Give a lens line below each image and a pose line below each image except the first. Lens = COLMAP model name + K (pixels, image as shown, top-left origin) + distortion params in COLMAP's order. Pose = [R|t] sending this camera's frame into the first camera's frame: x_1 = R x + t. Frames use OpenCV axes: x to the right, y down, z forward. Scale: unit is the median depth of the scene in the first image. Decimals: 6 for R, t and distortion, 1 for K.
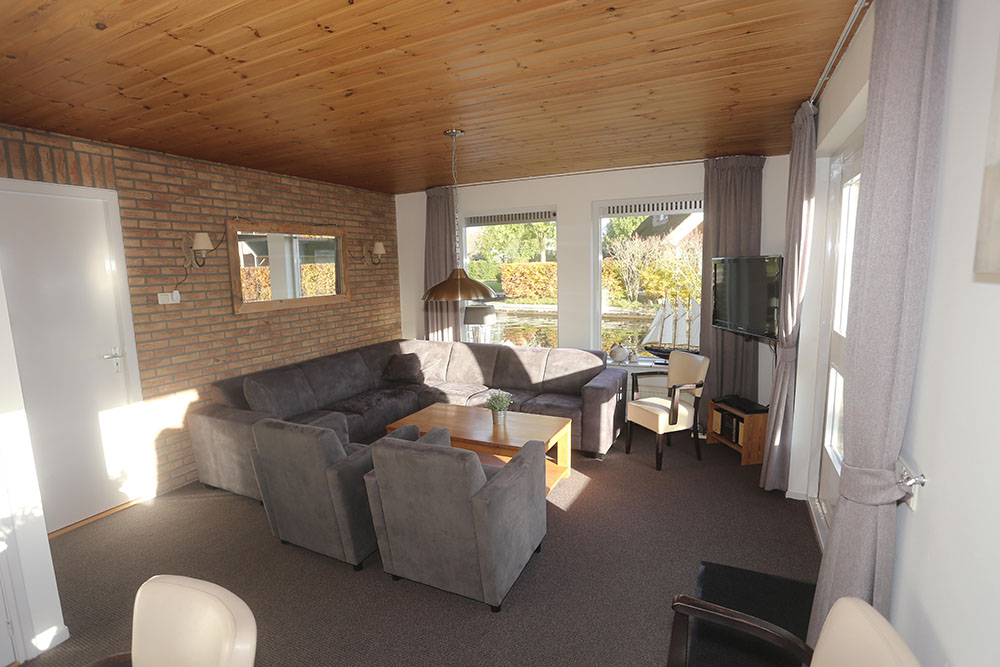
lens RADIAL K [[489.1, 0, 500.0], [0, 489.1, 333.5], [0, 0, 1]] dist [-0.044438, 0.000564]
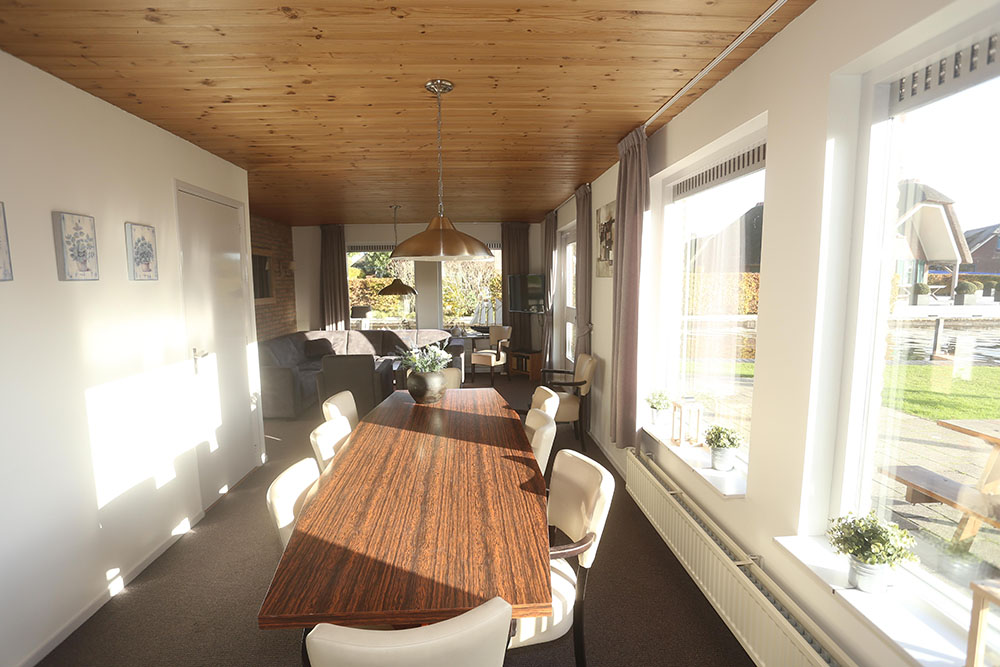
lens RADIAL K [[489.1, 0, 500.0], [0, 489.1, 333.5], [0, 0, 1]] dist [-0.044438, 0.000564]
pose [[0.873150, -0.040080, 0.485801, -0.478583], [0.058368, 0.998040, -0.022566, 0.102324], [-0.483944, 0.048058, 0.873778, -0.585947]]
